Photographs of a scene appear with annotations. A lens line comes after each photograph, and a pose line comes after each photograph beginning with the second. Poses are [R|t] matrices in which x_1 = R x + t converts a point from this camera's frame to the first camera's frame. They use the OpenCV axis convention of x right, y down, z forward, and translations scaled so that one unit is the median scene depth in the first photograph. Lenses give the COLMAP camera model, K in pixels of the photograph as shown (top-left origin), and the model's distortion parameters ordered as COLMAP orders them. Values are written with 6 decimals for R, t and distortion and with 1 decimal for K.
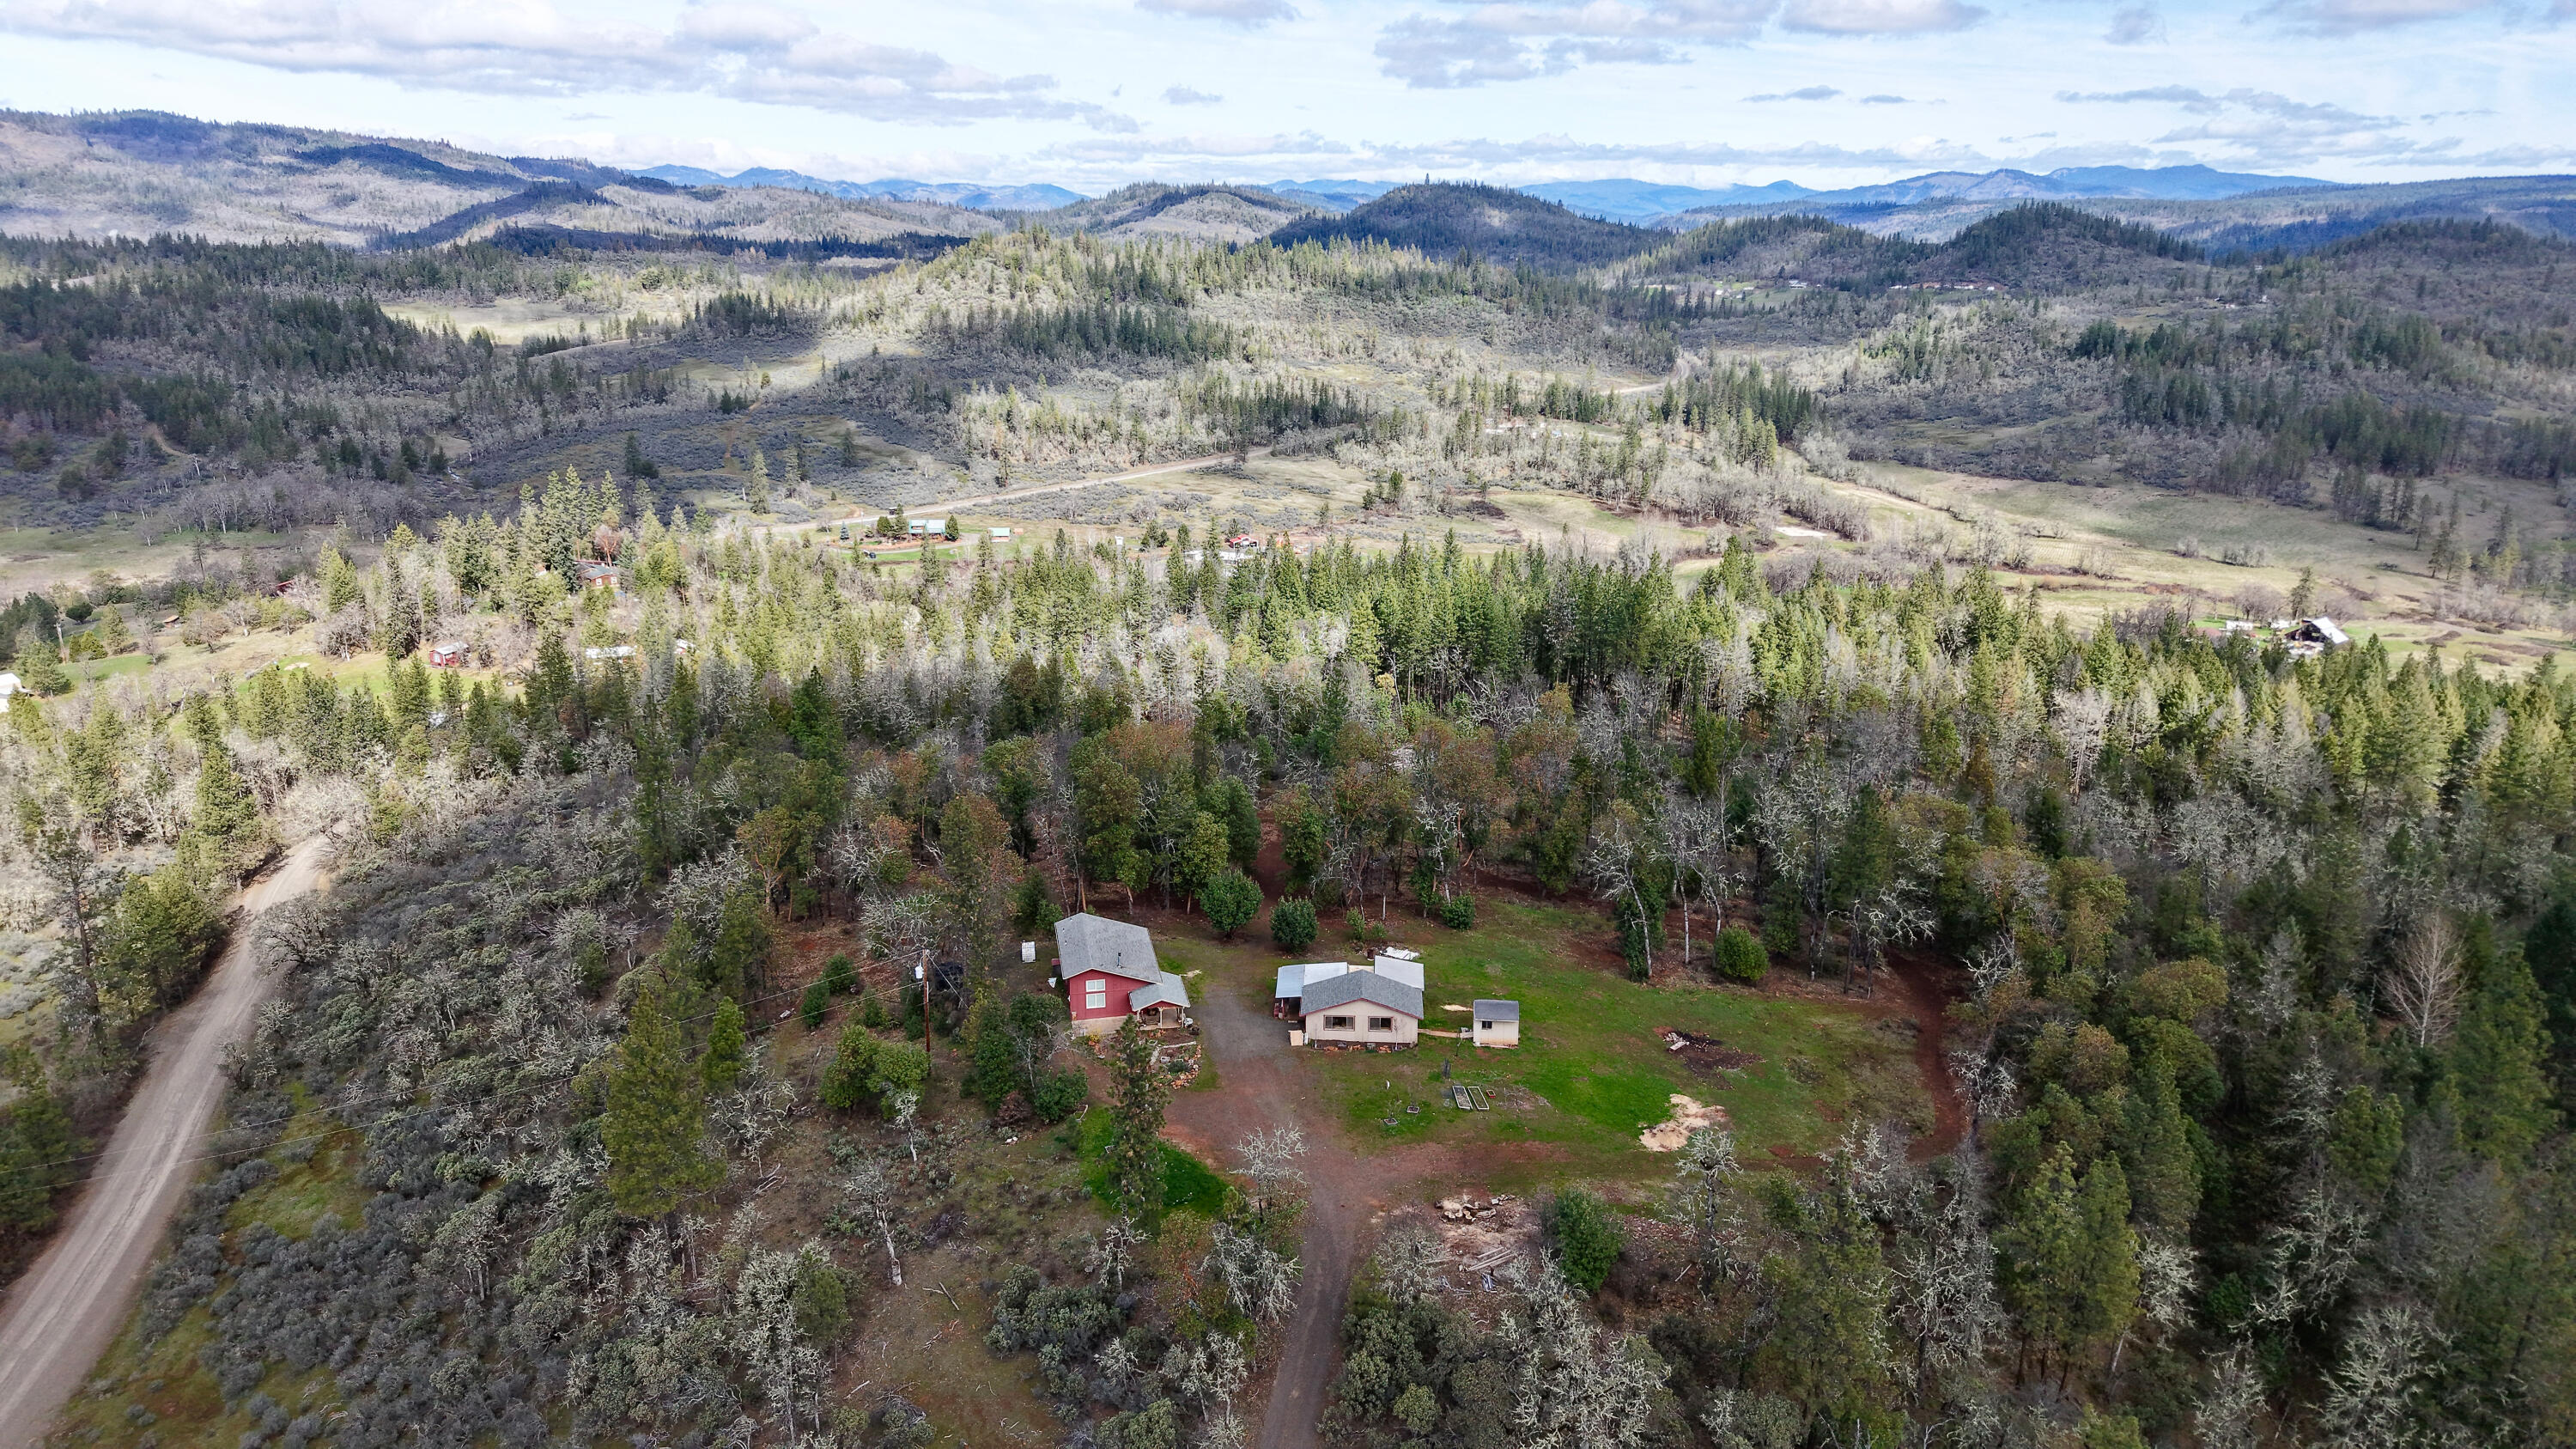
lens RADIAL K [[1721.5, 0, 1291.3], [0, 1721.5, 717.7], [0, 0, 1]] dist [0.026244, -0.020457]
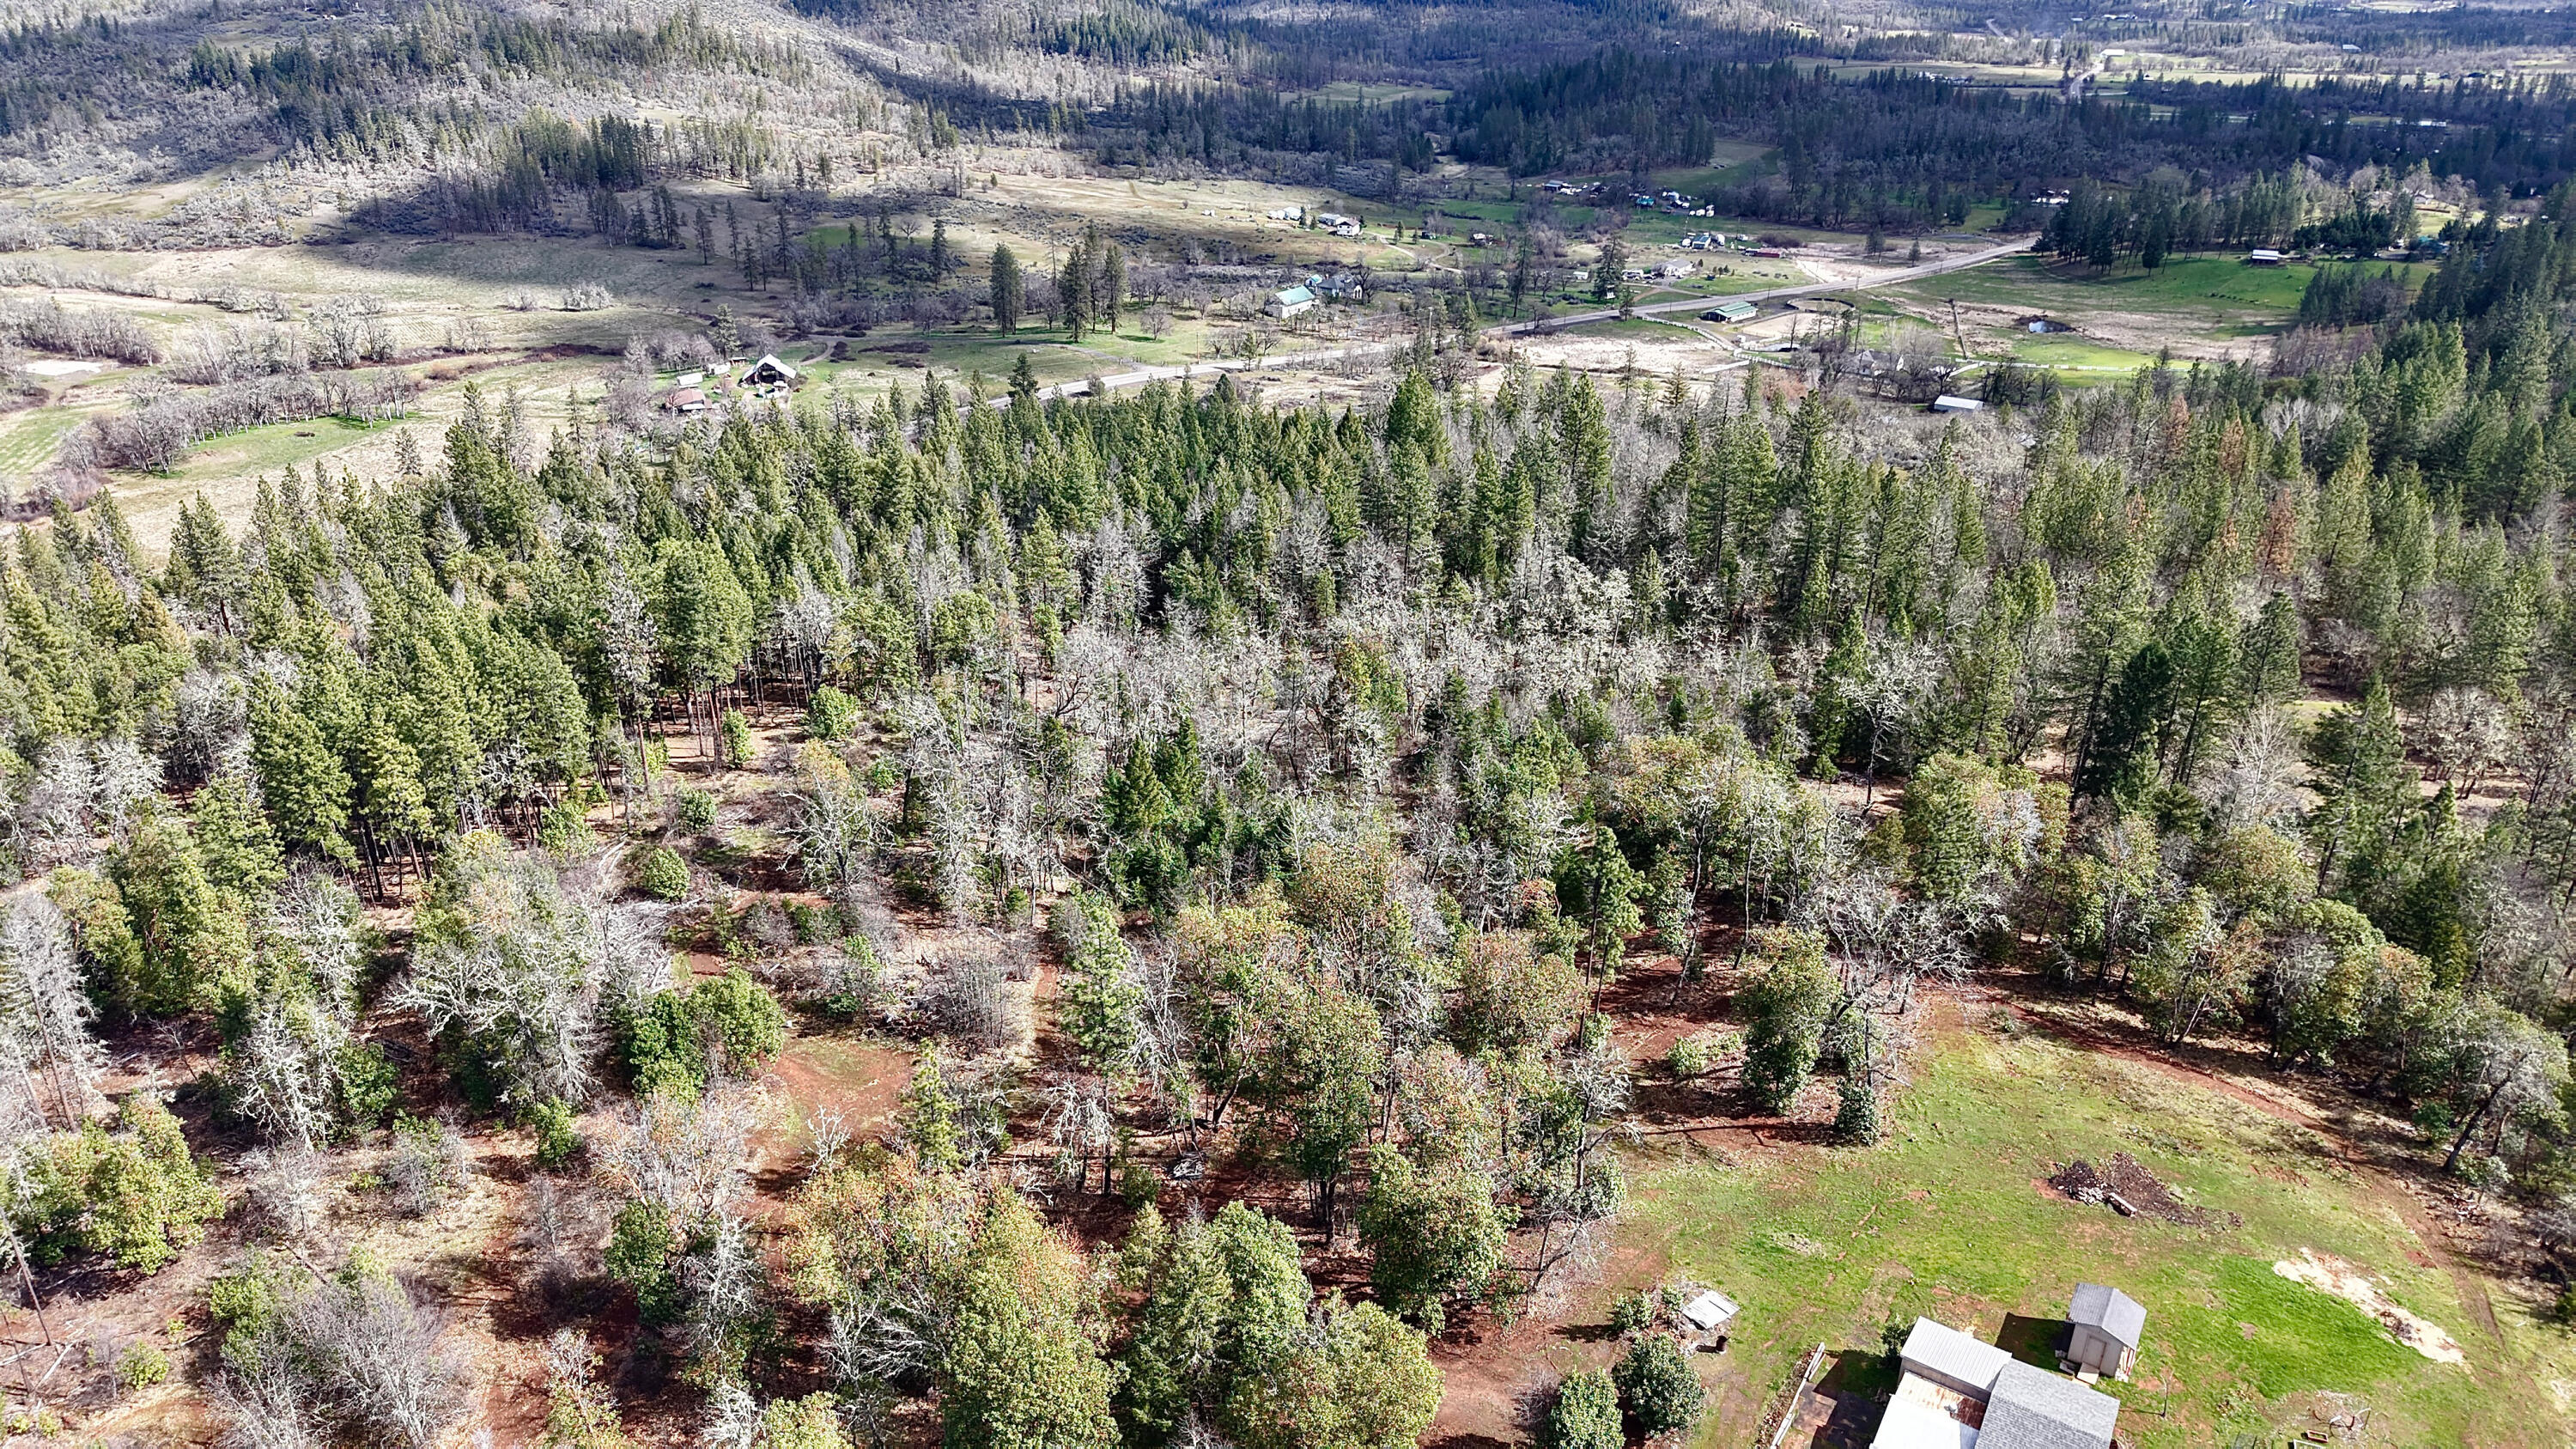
lens RADIAL K [[1721.5, 0, 1289.4], [0, 1721.5, 715.5], [0, 0, 1]] dist [0.026244, -0.020457]
pose [[0.500374, -0.363130, 0.785979, -0.091429], [0.233445, 0.930761, 0.281404, -0.058443], [-0.833744, 0.042676, 0.550499, 0.159840]]
